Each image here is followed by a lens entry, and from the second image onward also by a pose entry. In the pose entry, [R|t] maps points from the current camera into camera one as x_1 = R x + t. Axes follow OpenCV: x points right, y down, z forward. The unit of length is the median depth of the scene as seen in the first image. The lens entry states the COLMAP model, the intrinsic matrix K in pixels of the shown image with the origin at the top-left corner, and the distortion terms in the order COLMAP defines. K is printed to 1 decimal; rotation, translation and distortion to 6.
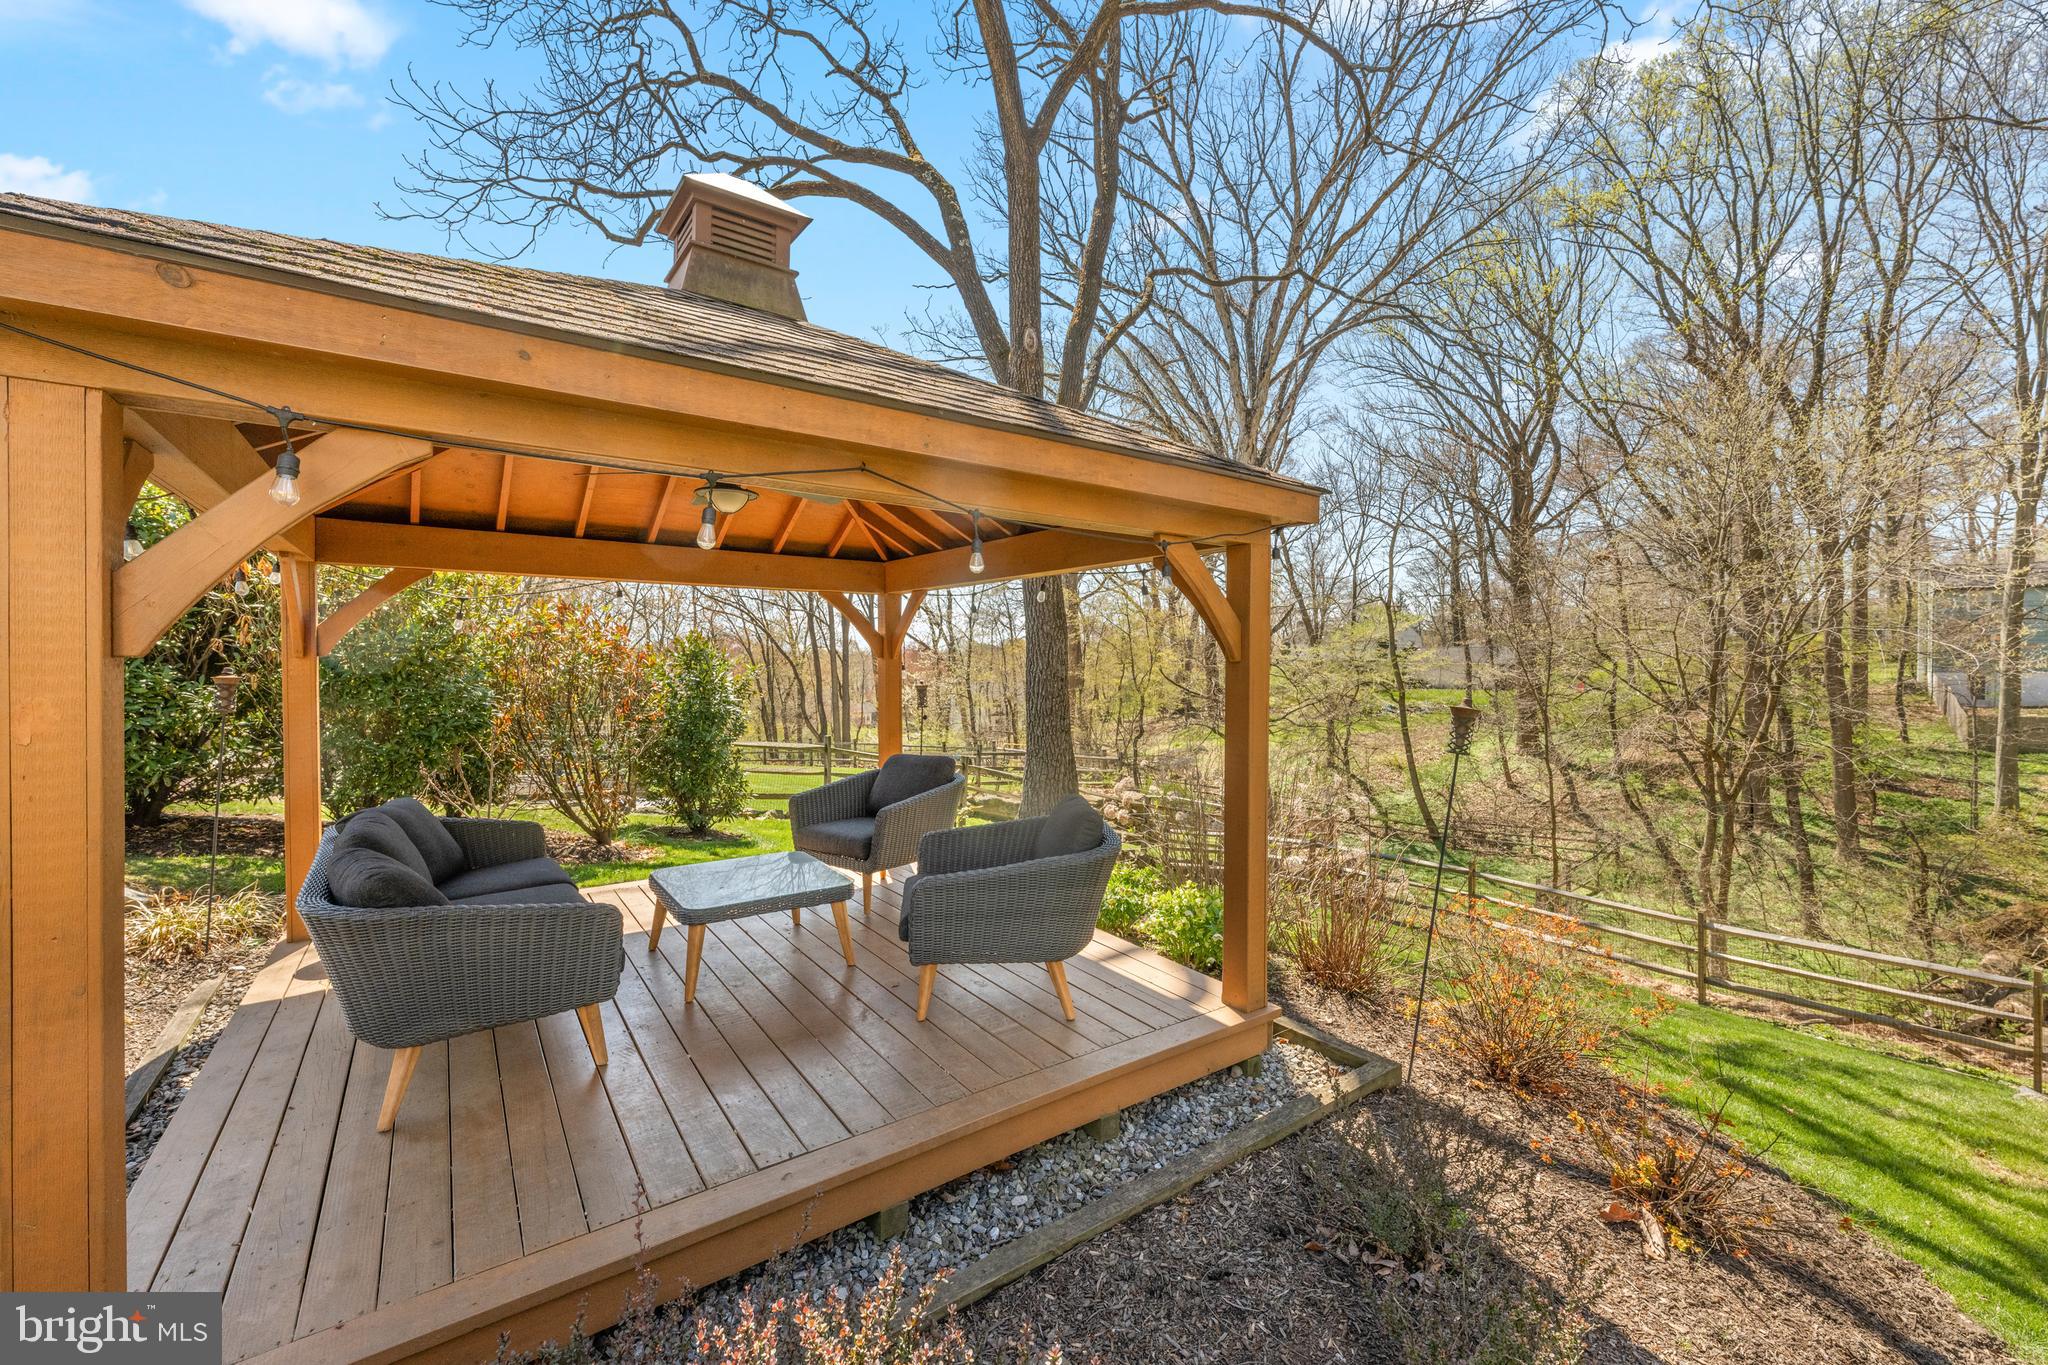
lens RADIAL K [[808.6, 0, 1021.6], [0, 808.6, 674.8], [0, 0, 1]] dist [-0.000045, -0.000032]
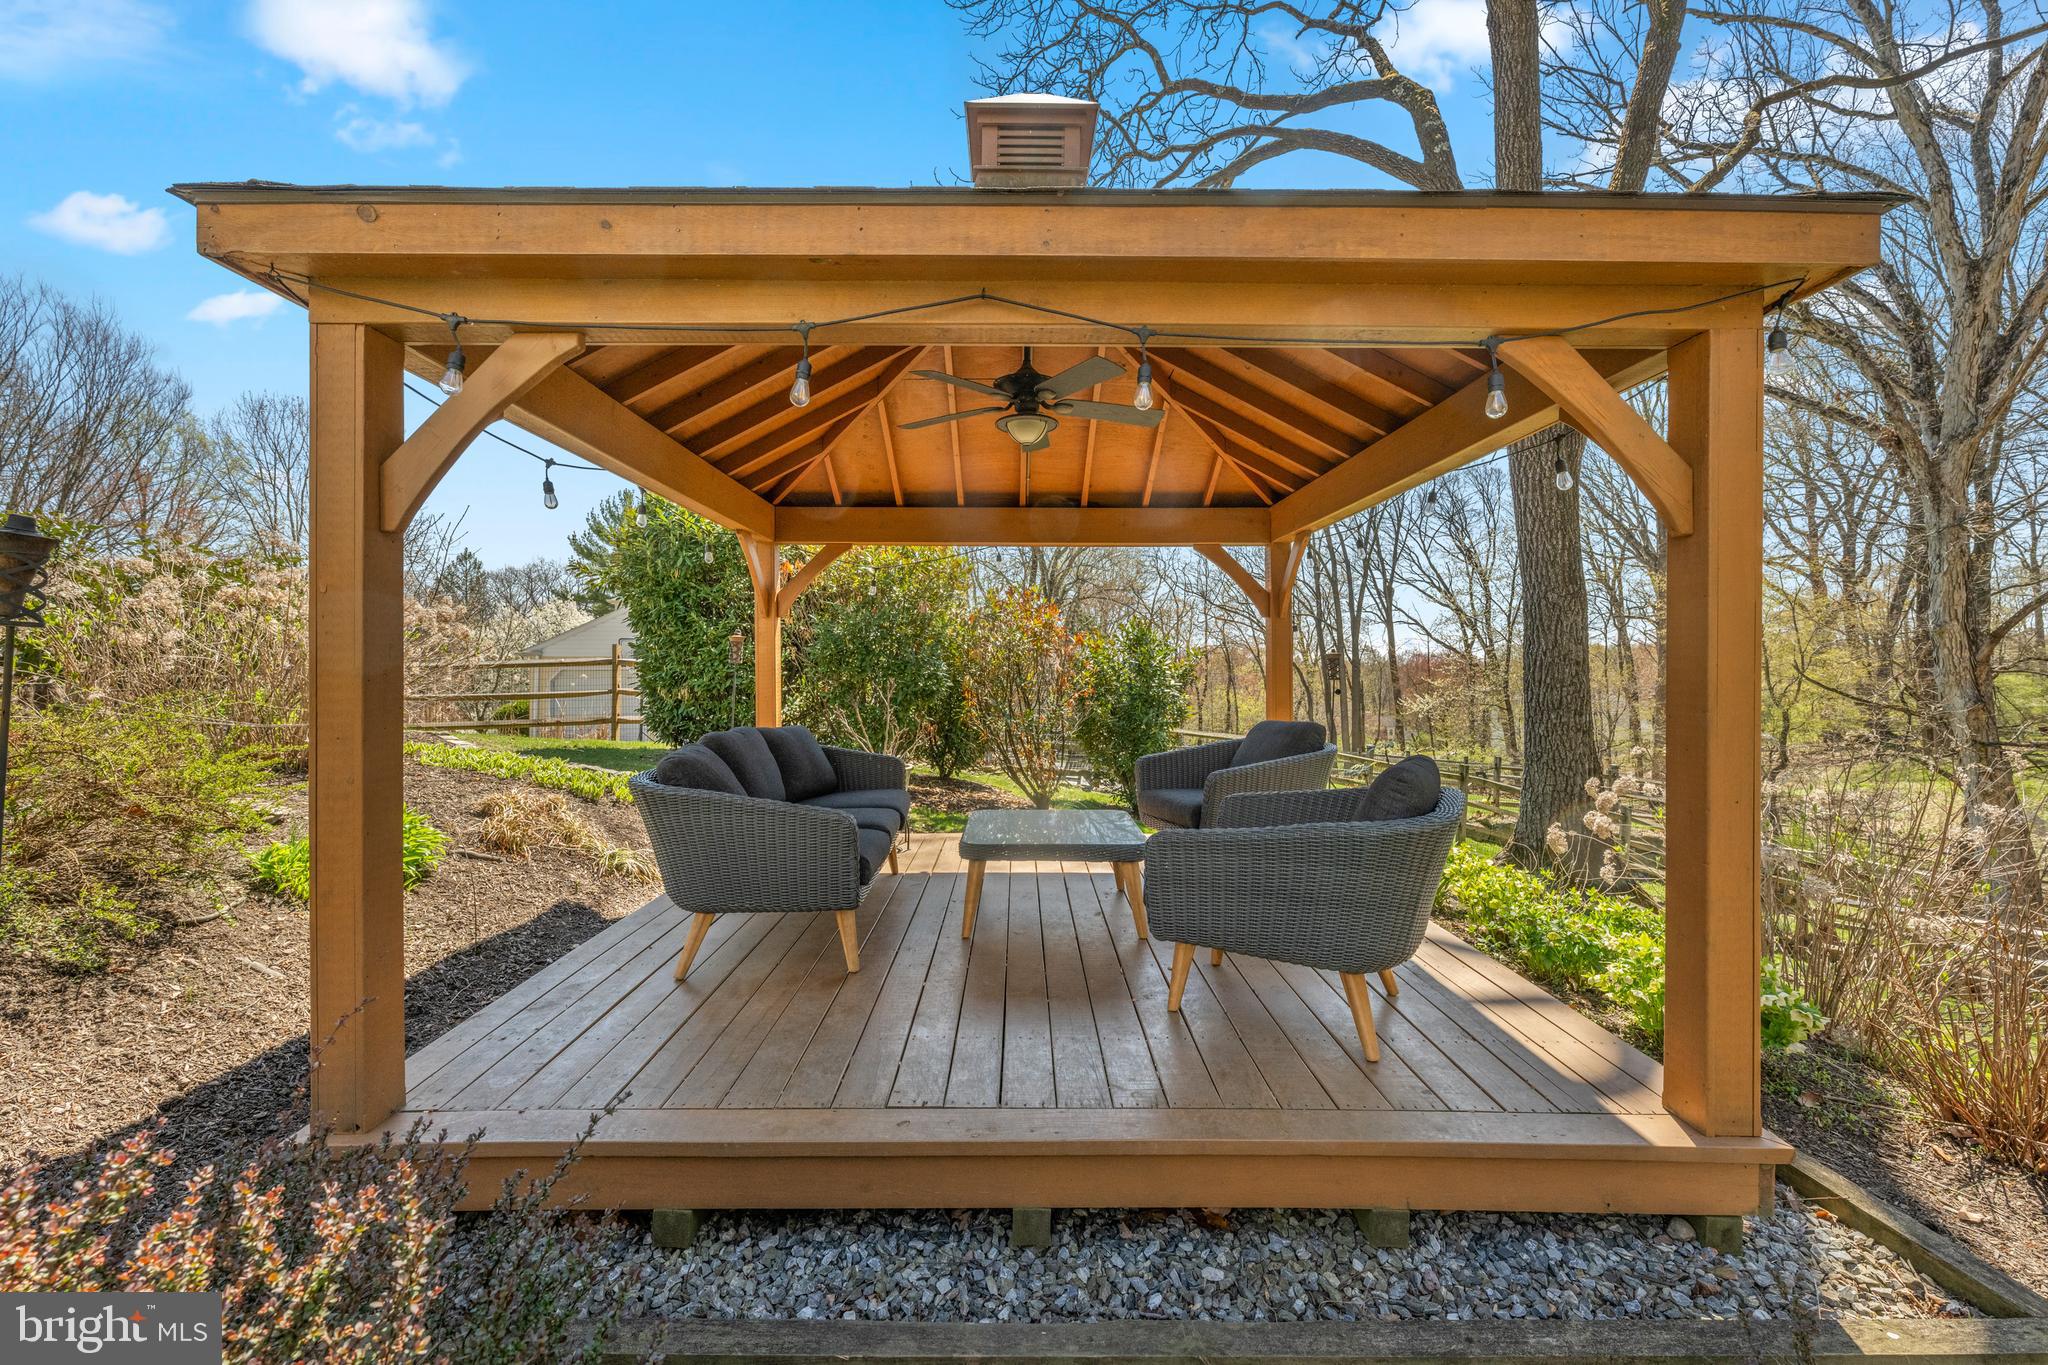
lens RADIAL K [[808.6, 0, 1023.3], [0, 808.6, 674.5], [0, 0, 1]] dist [-0.000045, -0.000032]
pose [[0.816600, 0.000089, -0.577204, 0.169066], [-0.007280, 0.999922, -0.010145, 0.075818], [0.577158, 0.012487, 0.816537, 0.187578]]
